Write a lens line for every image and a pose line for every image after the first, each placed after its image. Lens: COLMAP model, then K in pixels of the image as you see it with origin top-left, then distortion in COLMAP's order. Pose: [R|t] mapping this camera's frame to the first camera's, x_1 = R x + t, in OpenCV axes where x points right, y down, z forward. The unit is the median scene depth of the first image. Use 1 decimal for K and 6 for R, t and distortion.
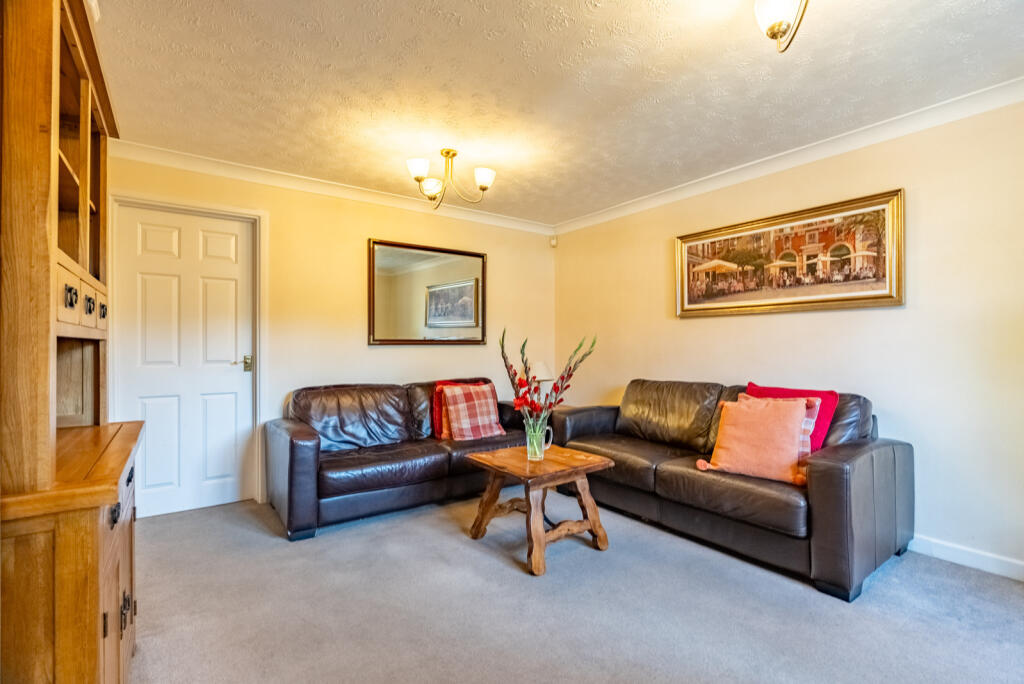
lens RADIAL K [[469.5, 0, 519.0], [0, 469.5, 341.0], [0, 0, 1]] dist [-0.025194, 0.005757]
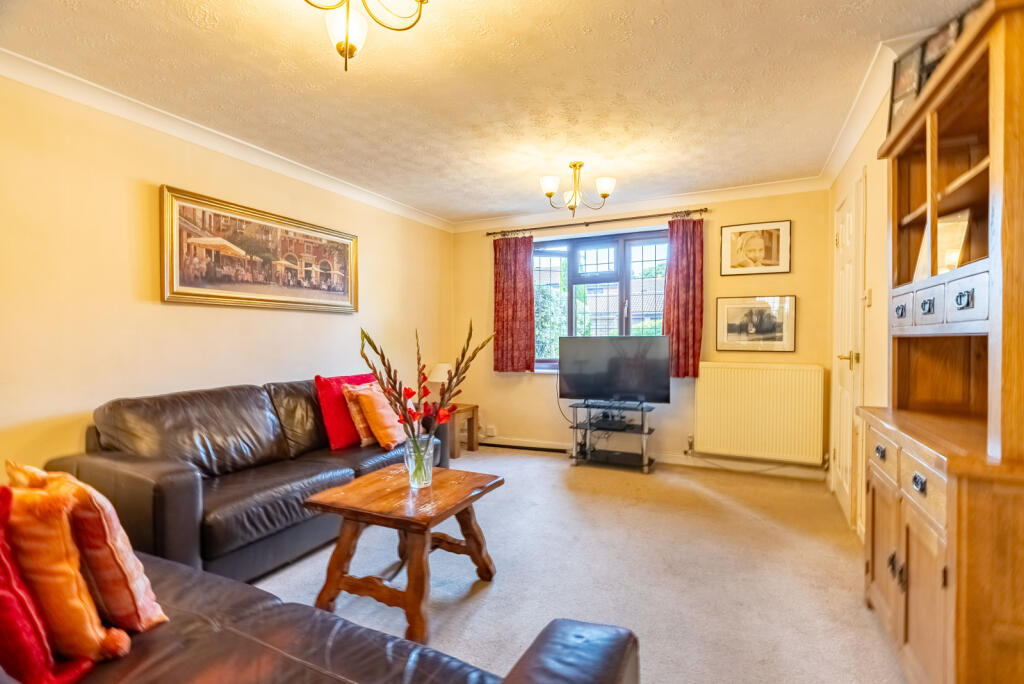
lens RADIAL K [[469.5, 0, 517.2], [0, 469.5, 341.8], [0, 0, 1]] dist [-0.025194, 0.005757]
pose [[-0.484236, -0.011318, 0.874864, -0.596856], [-0.010150, 0.999922, 0.007318, -0.001409], [-0.874879, -0.005336, -0.484313, 1.013027]]
